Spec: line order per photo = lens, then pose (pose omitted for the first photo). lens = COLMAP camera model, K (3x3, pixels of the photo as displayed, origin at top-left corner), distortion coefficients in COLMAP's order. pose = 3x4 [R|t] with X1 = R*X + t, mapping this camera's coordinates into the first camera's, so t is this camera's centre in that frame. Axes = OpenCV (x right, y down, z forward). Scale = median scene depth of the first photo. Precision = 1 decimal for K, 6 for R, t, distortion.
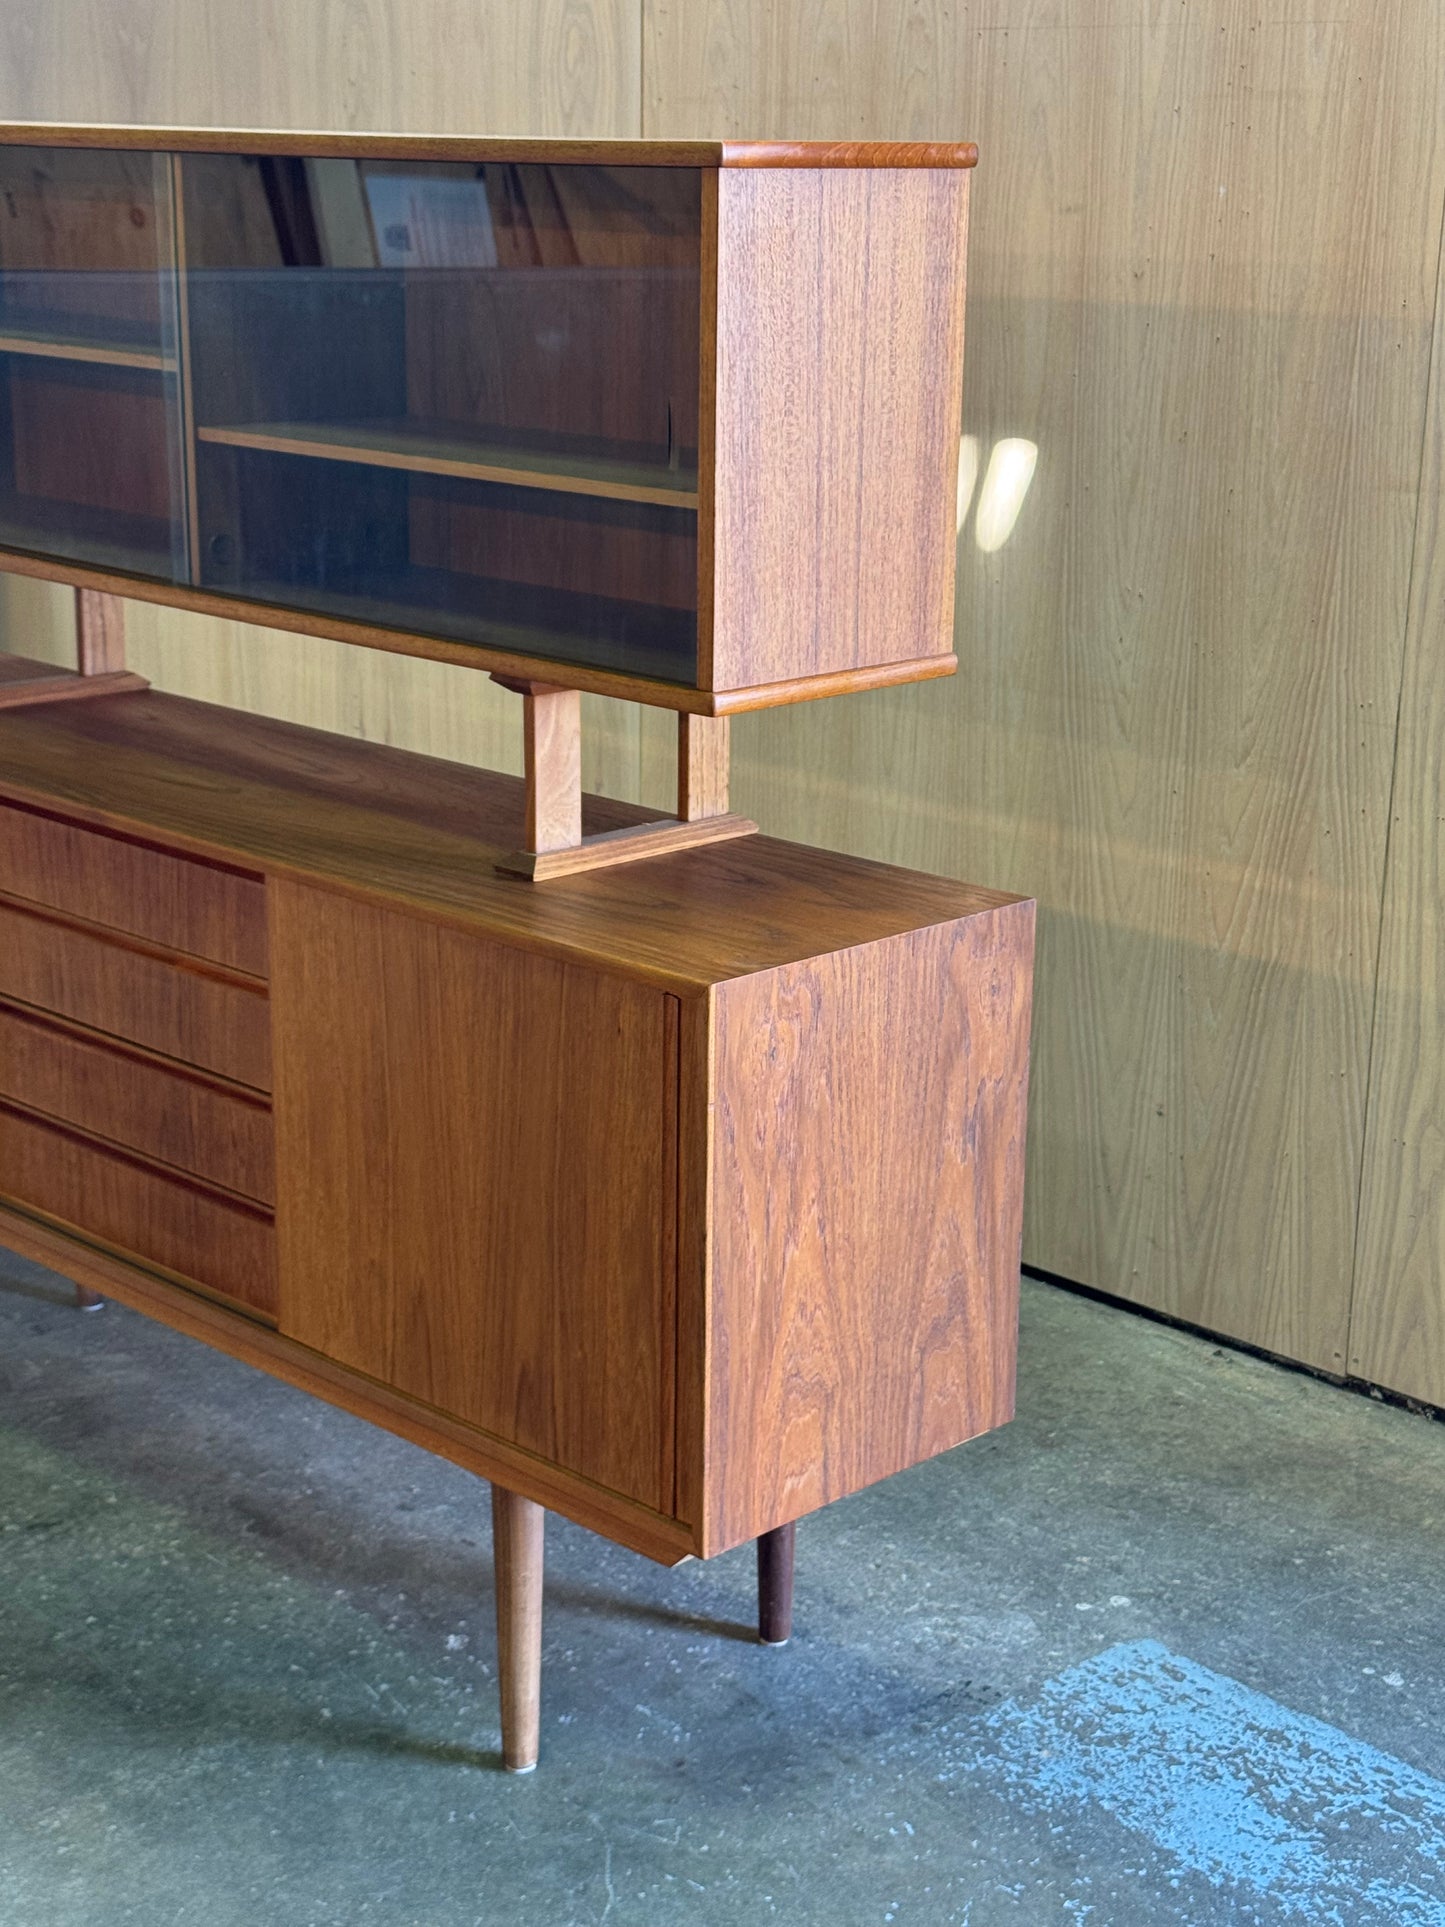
lens RADIAL K [[2905.8, 0, 720.8], [0, 2905.8, 967.2], [0, 0, 1]] dist [0.112180, 0.000000]
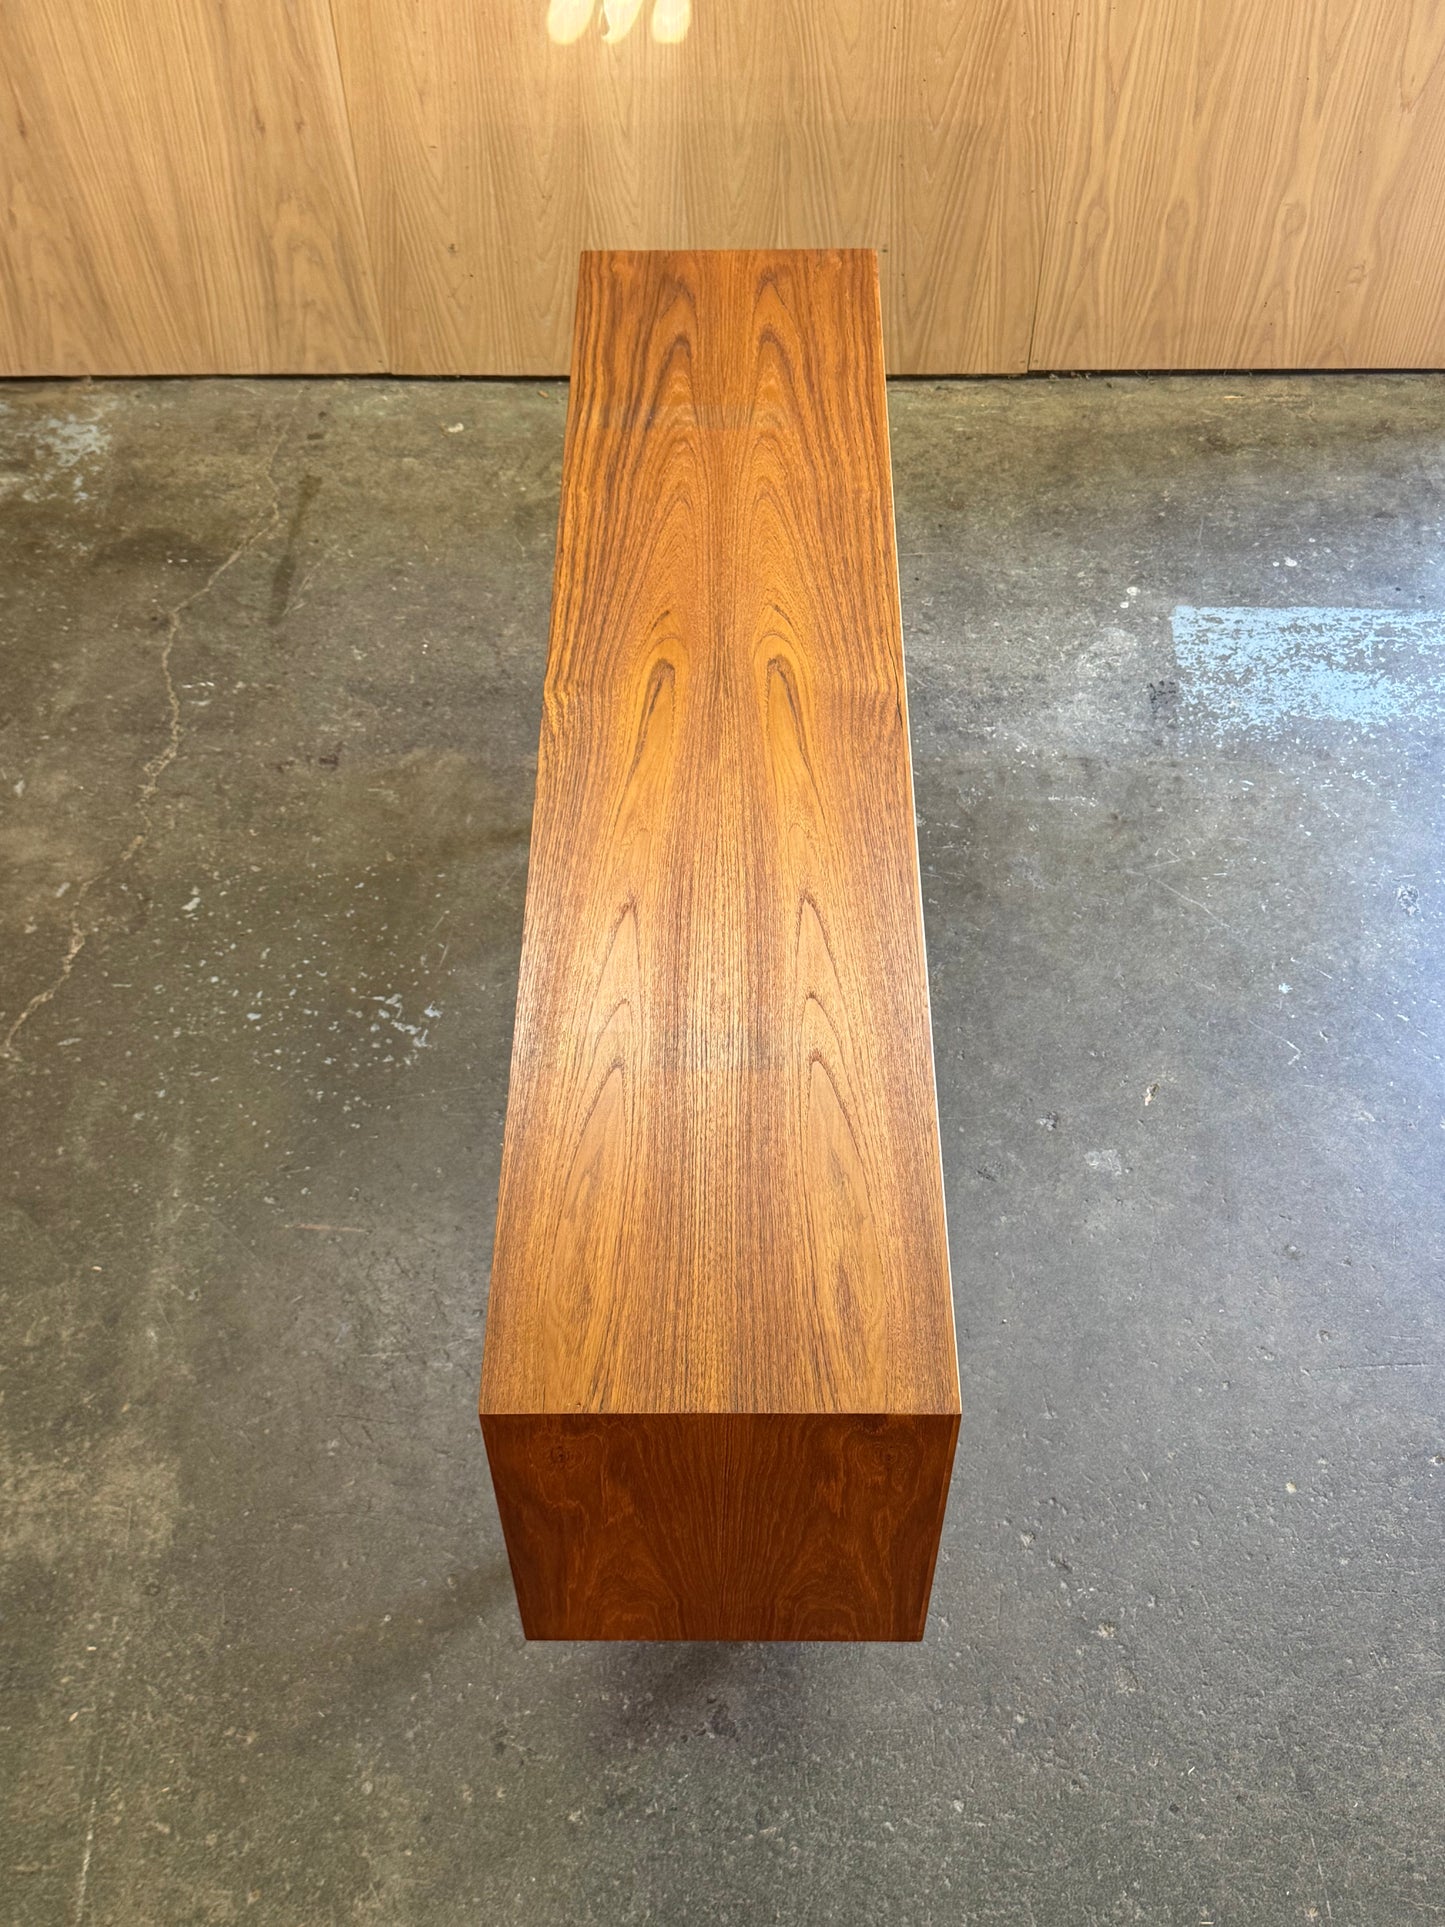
lens RADIAL K [[2036.5, 0, 719.7], [0, 2036.5, 970.6], [0, 0, 1]] dist [0.058144, 0.000000]
pose [[0.714615, -0.557844, 0.422061, -0.692425], [0.216433, 0.750078, 0.624932, -0.432693], [-0.665193, -0.355238, 0.656753, 0.313578]]
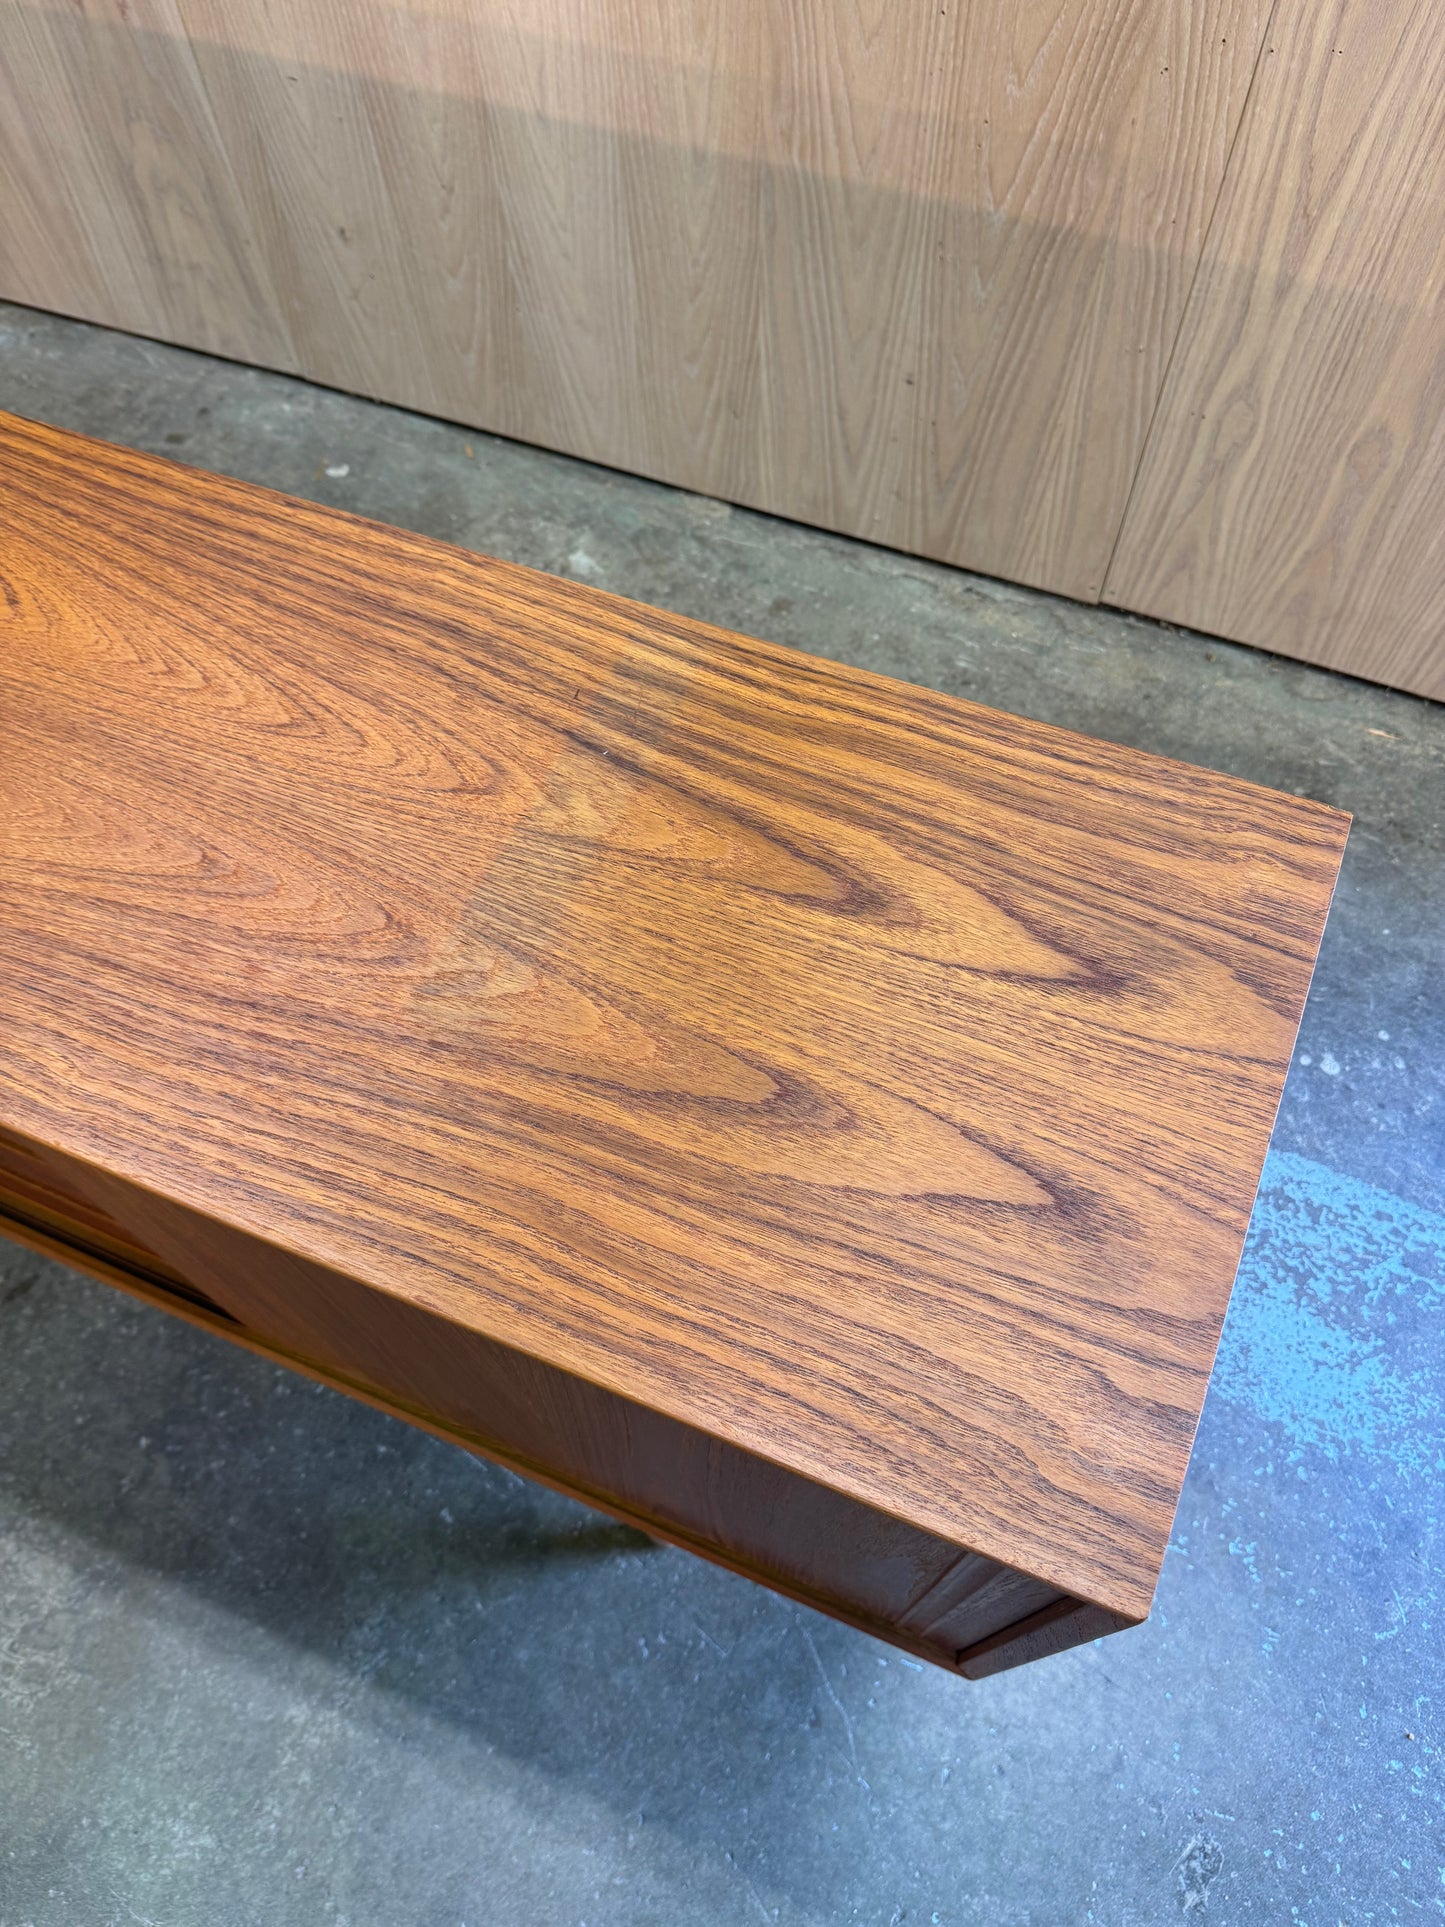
lens RADIAL K [[1379.4, 0, 716.5], [0, 1379.4, 967.0], [0, 0, 1]] dist [0.028736, -0.041951]
pose [[0.928824, -0.341086, 0.144726, -0.052102], [0.143098, 0.690520, 0.709017, -0.191026], [-0.341772, -0.637842, 0.690181, 0.735686]]
